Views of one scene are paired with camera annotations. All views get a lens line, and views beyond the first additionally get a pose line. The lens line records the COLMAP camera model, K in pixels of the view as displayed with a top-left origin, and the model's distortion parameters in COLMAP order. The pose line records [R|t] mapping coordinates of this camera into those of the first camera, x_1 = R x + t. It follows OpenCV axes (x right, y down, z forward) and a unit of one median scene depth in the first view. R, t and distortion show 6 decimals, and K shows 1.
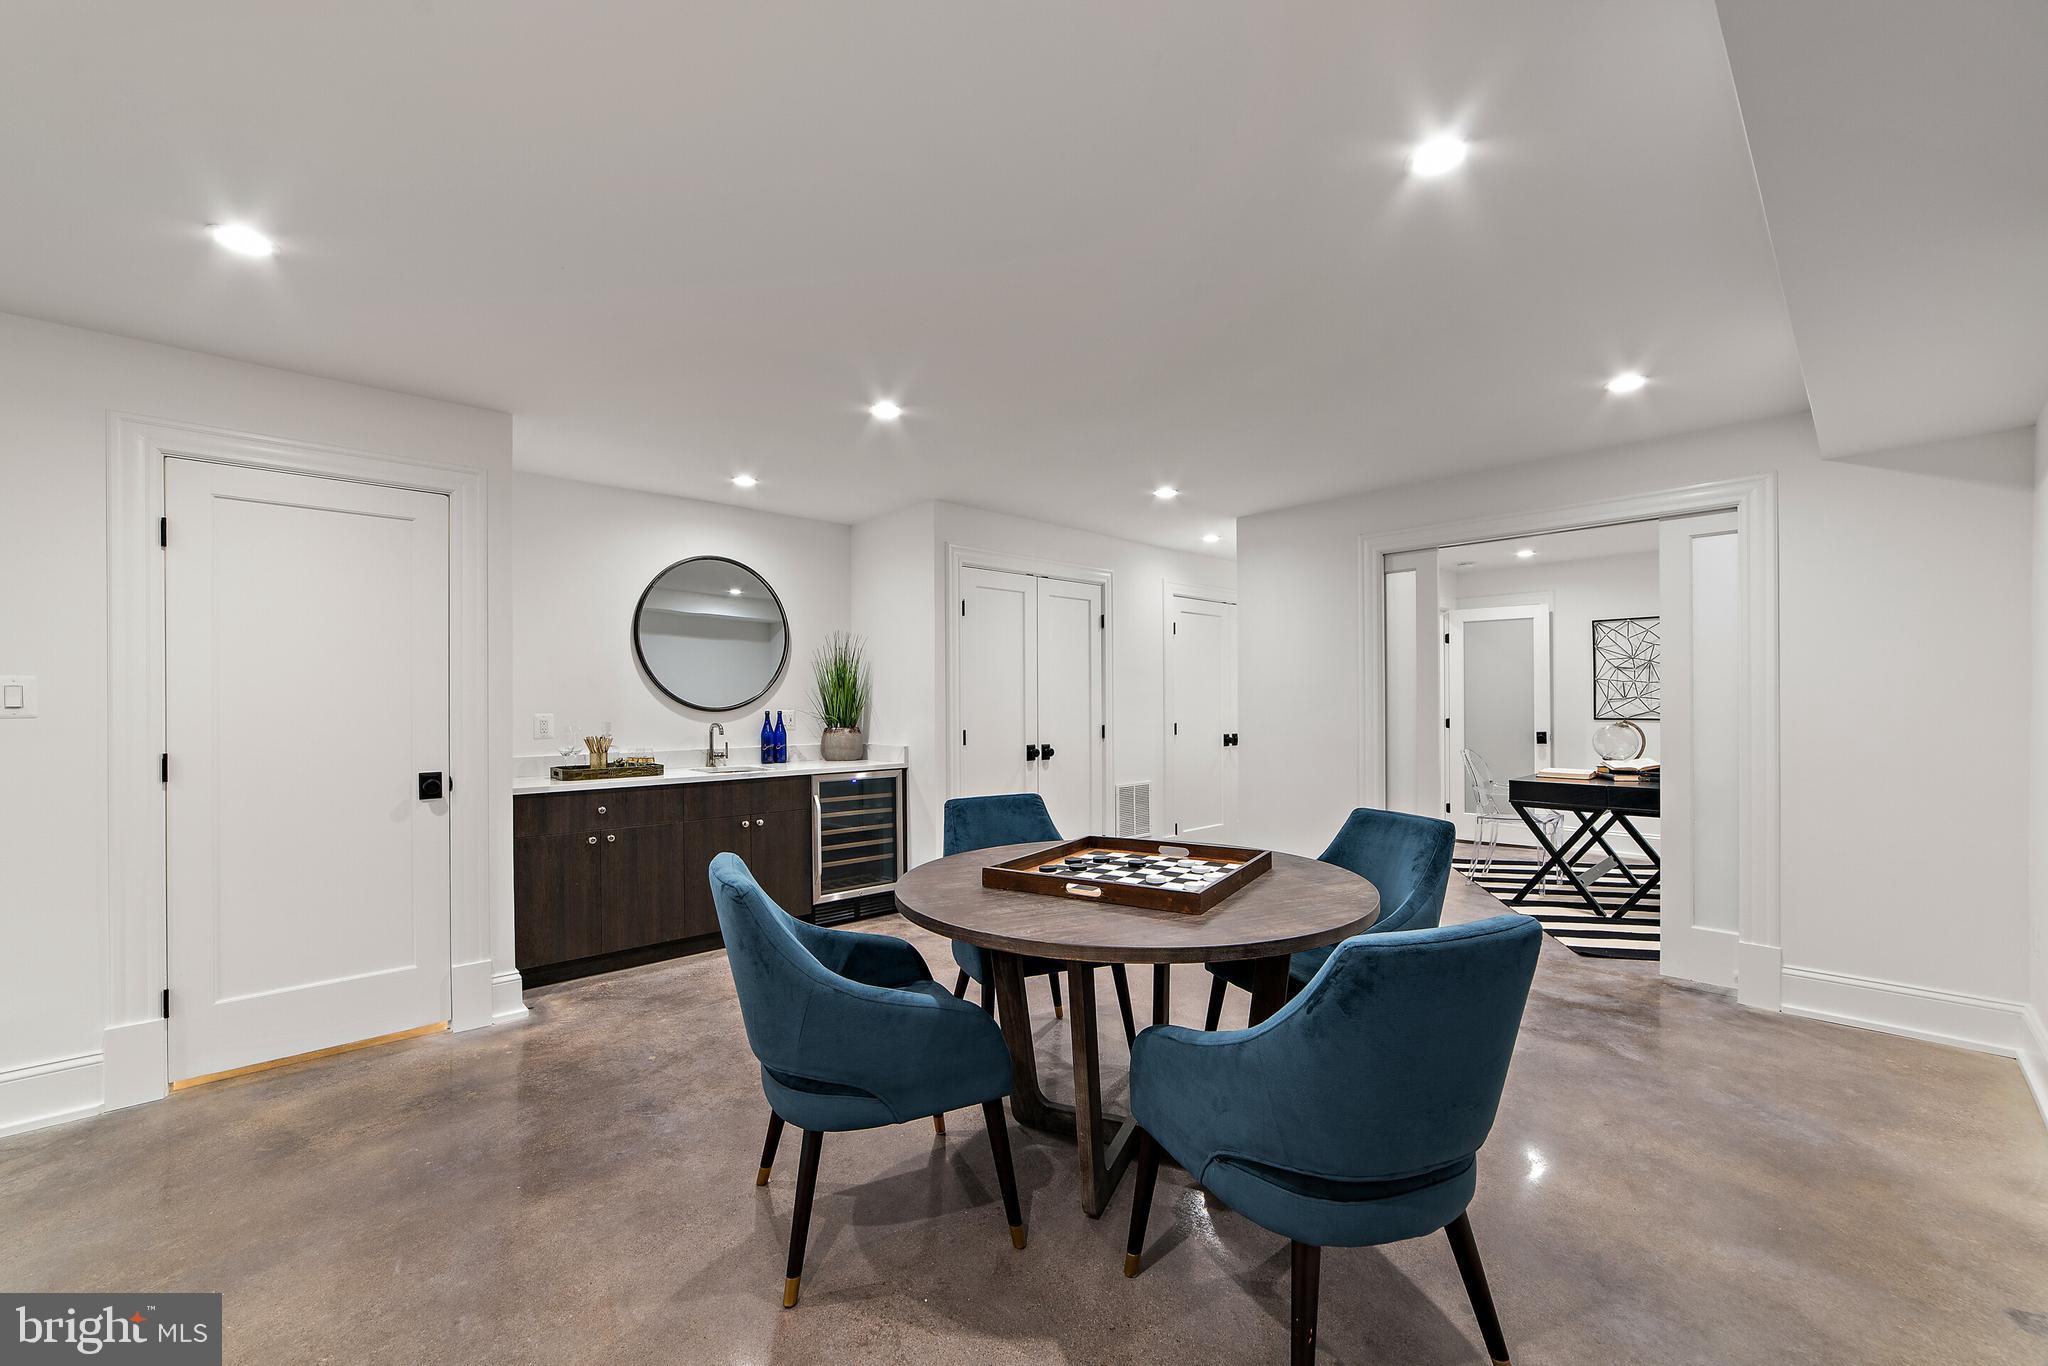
lens RADIAL K [[795.5, 0, 1025.3], [0, 795.5, 699.2], [0, 0, 1]] dist [-0.014980, 0.000762]
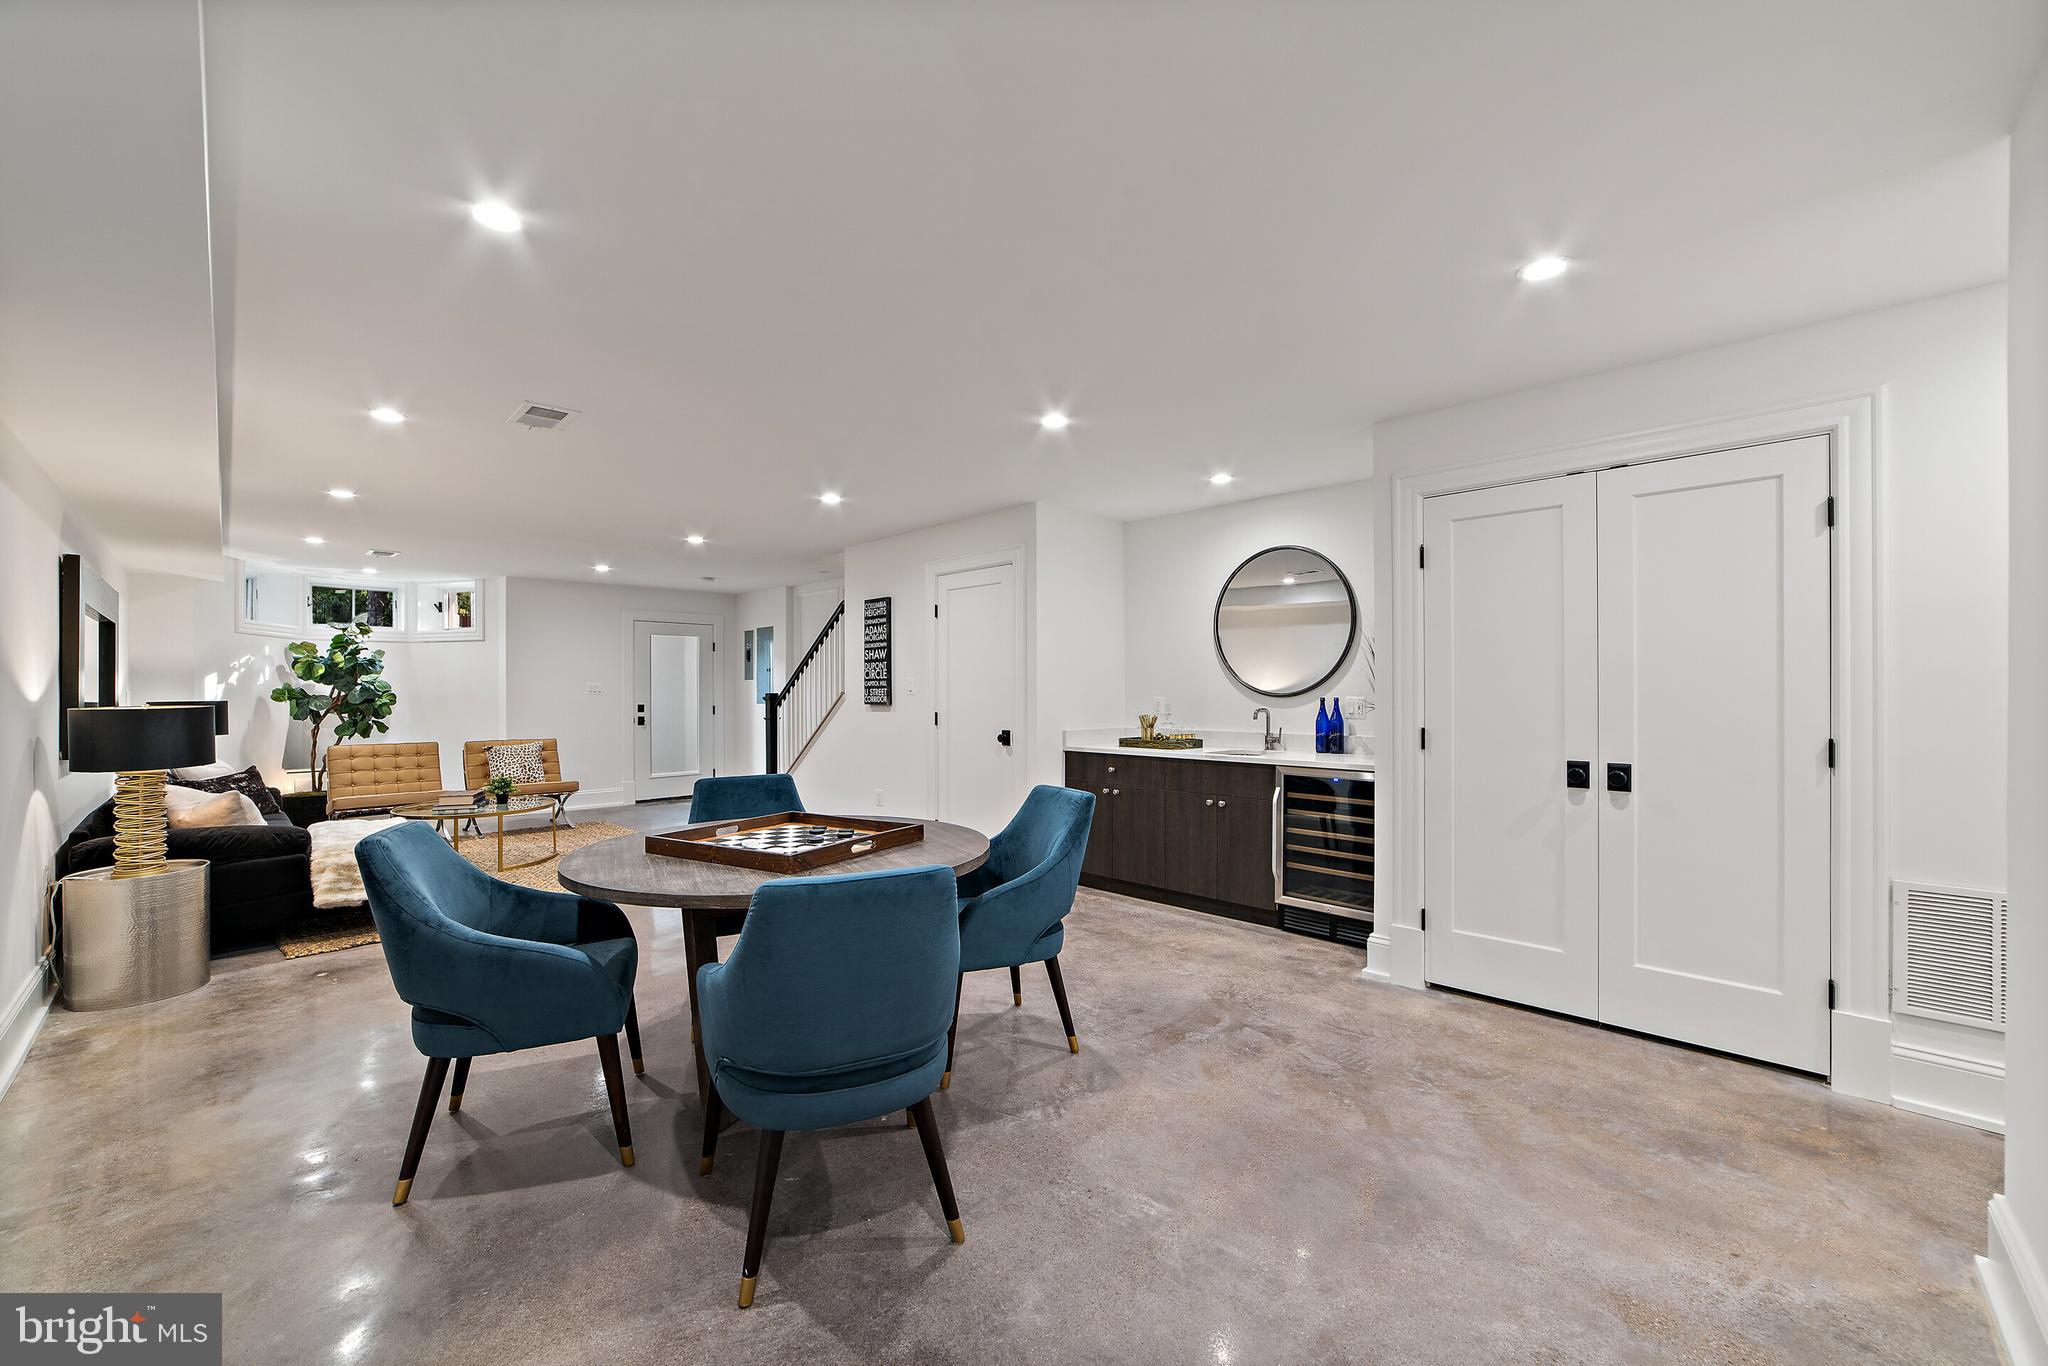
lens RADIAL K [[795.5, 0, 1013.3], [0, 795.5, 693.0], [0, 0, 1]] dist [-0.014980, 0.000762]
pose [[0.044049, 0.006307, -0.999009, 0.654253], [0.003608, 0.999973, 0.006472, 0.001913], [0.999023, -0.003890, 0.044025, 0.638669]]
